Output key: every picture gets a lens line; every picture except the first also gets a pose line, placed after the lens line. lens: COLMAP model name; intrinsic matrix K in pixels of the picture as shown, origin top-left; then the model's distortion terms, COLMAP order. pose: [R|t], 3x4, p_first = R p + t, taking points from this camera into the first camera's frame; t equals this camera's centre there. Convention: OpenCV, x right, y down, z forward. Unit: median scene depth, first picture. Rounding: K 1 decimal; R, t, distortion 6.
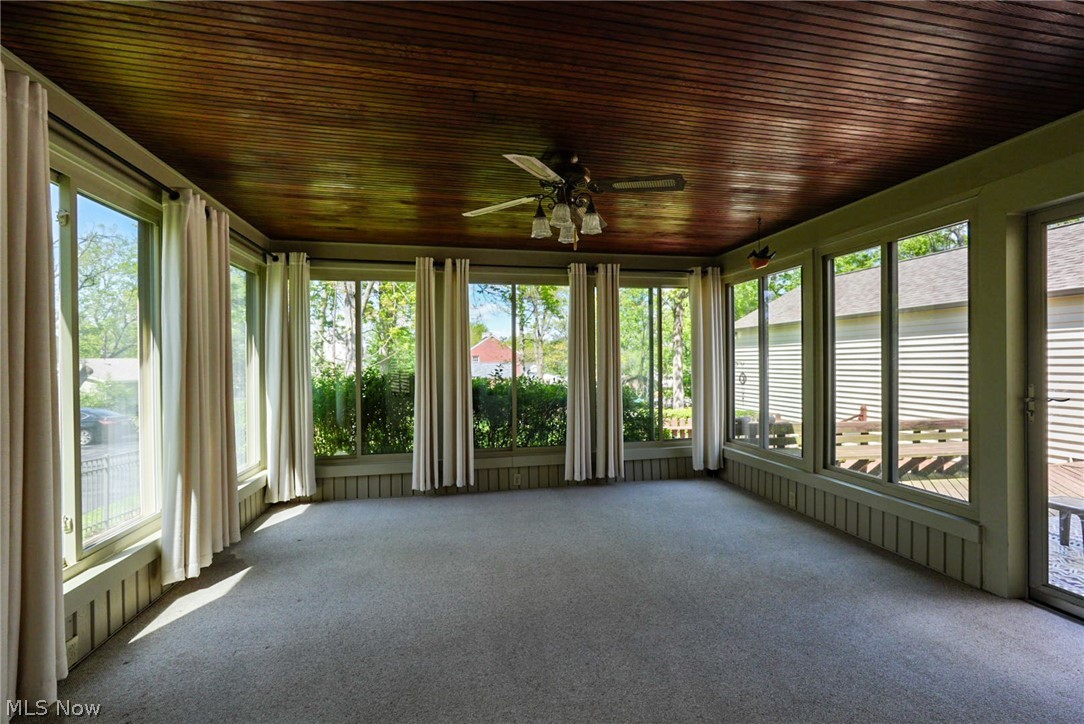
lens RADIAL K [[472.3, 0, 543.2], [0, 472.3, 364.2], [0, 0, 1]] dist [-0.010436, 0.000417]
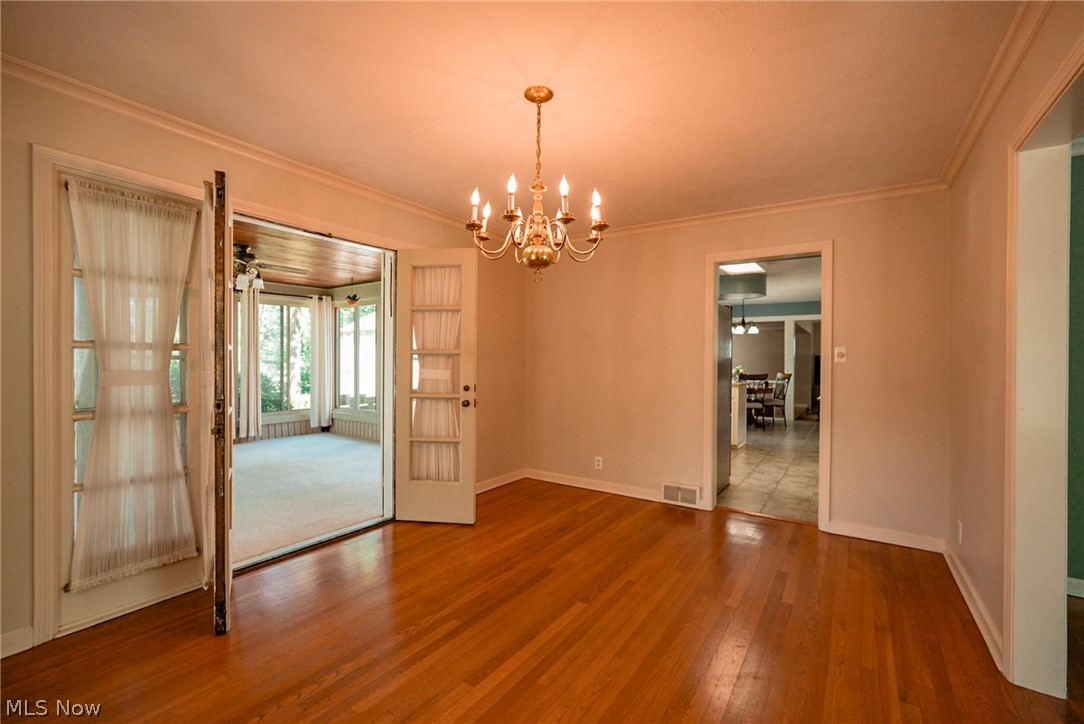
lens RADIAL K [[472.3, 0, 543.2], [0, 472.3, 364.2], [0, 0, 1]] dist [-0.010436, 0.000417]
pose [[0.720042, 0.005988, 0.693905, -0.196773], [-0.008807, 0.999961, 0.000510, 0.010217], [-0.693875, -0.006479, 0.720067, -0.603572]]
